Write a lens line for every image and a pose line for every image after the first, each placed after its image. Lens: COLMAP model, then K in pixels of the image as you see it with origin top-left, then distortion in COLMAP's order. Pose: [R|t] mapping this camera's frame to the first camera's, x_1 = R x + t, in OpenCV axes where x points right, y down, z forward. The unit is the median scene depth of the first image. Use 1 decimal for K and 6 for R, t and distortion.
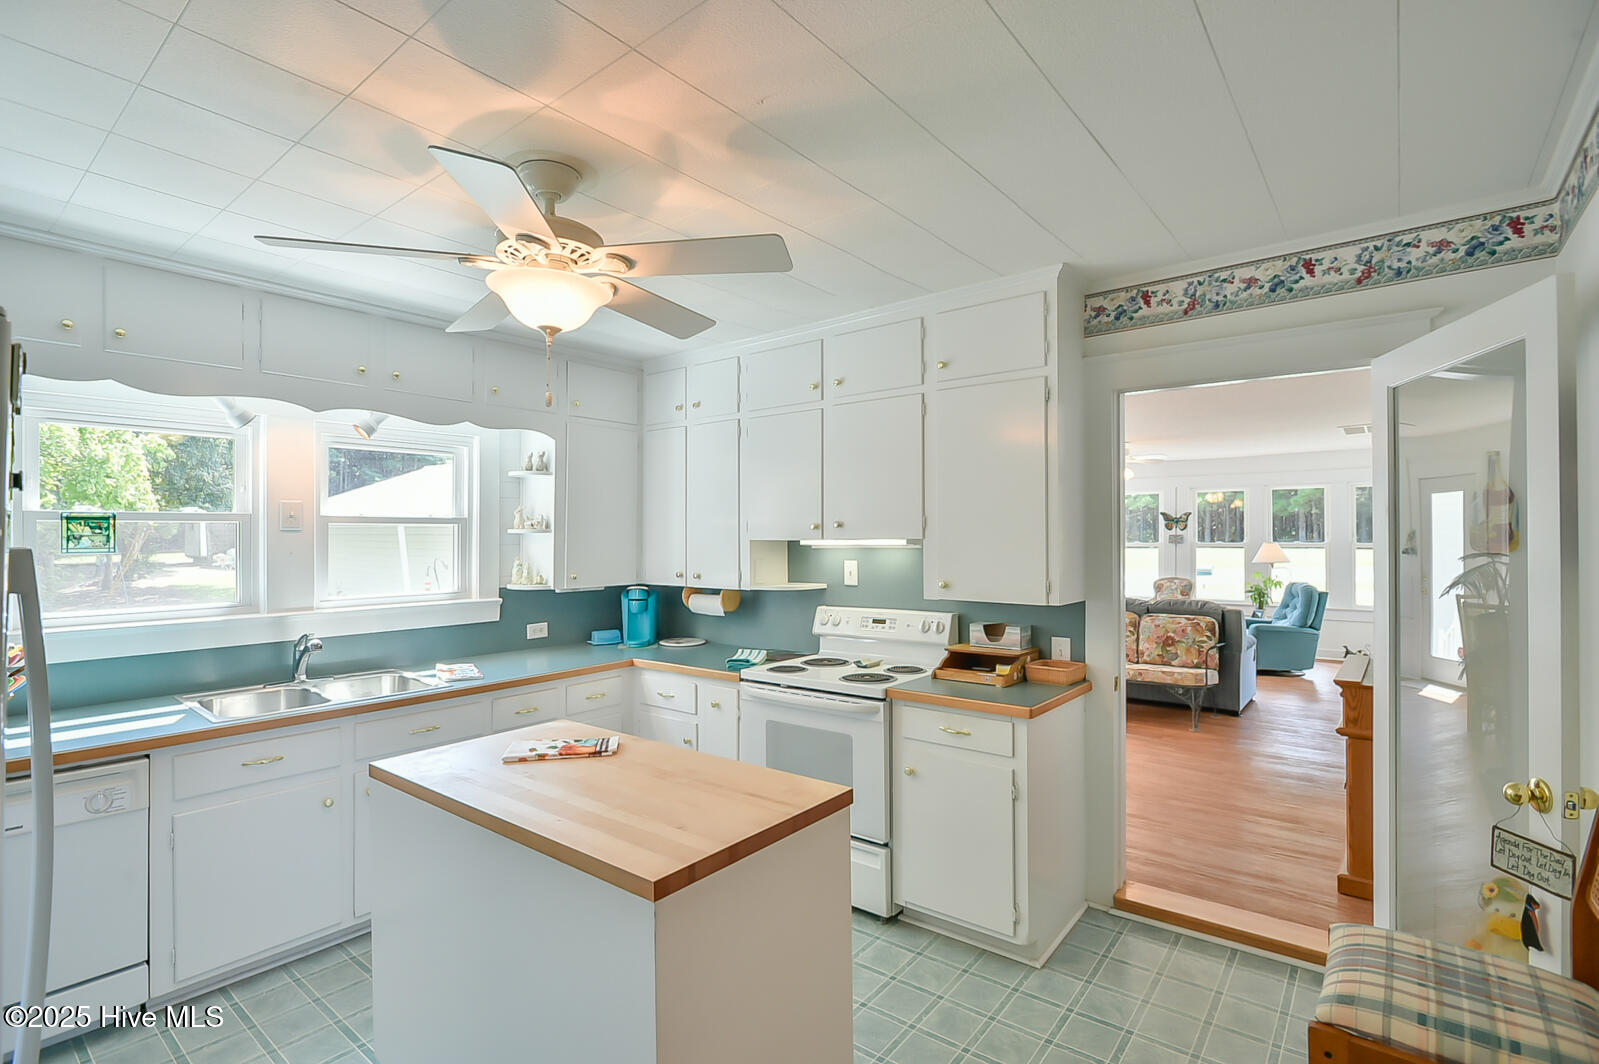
lens RADIAL K [[759.9, 0, 797.3], [0, 759.9, 533.1], [0, 0, 1]] dist [-0.006240, -0.000511]
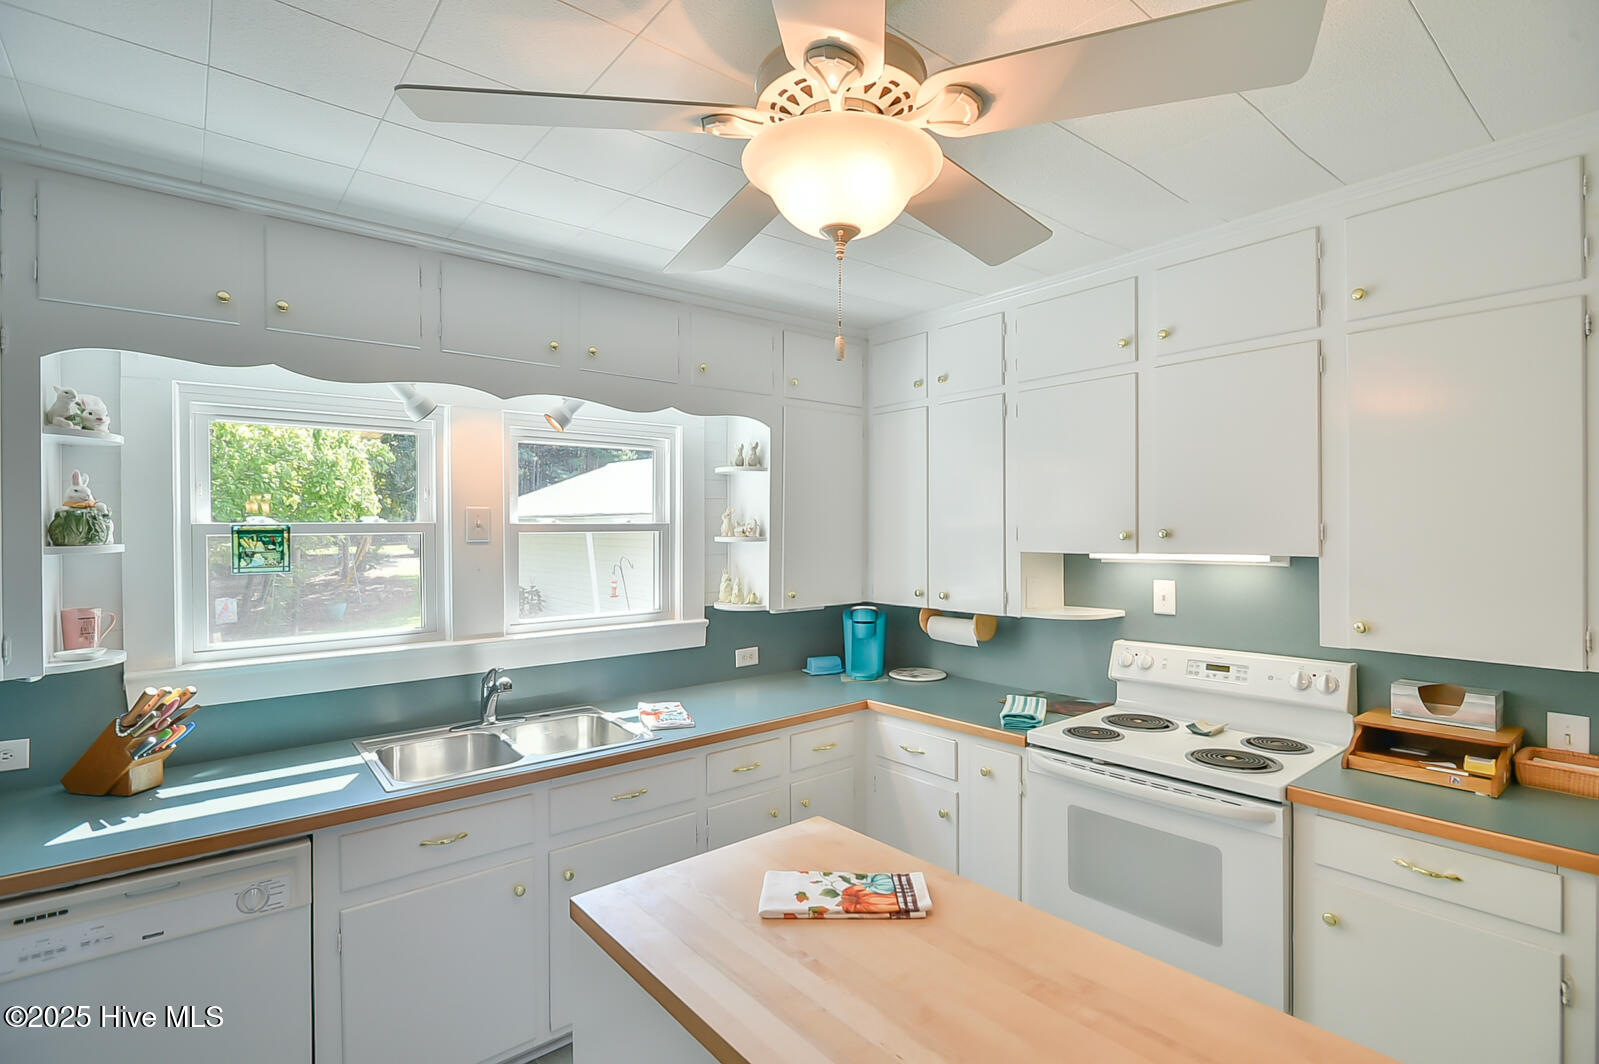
lens RADIAL K [[759.9, 0, 800.7], [0, 759.9, 533.5], [0, 0, 1]] dist [-0.006240, -0.000511]
pose [[0.979204, -0.001033, -0.202874, -0.147875], [0.003365, 0.999932, 0.011152, -0.021926], [0.202848, -0.011602, 0.979141, 0.250065]]
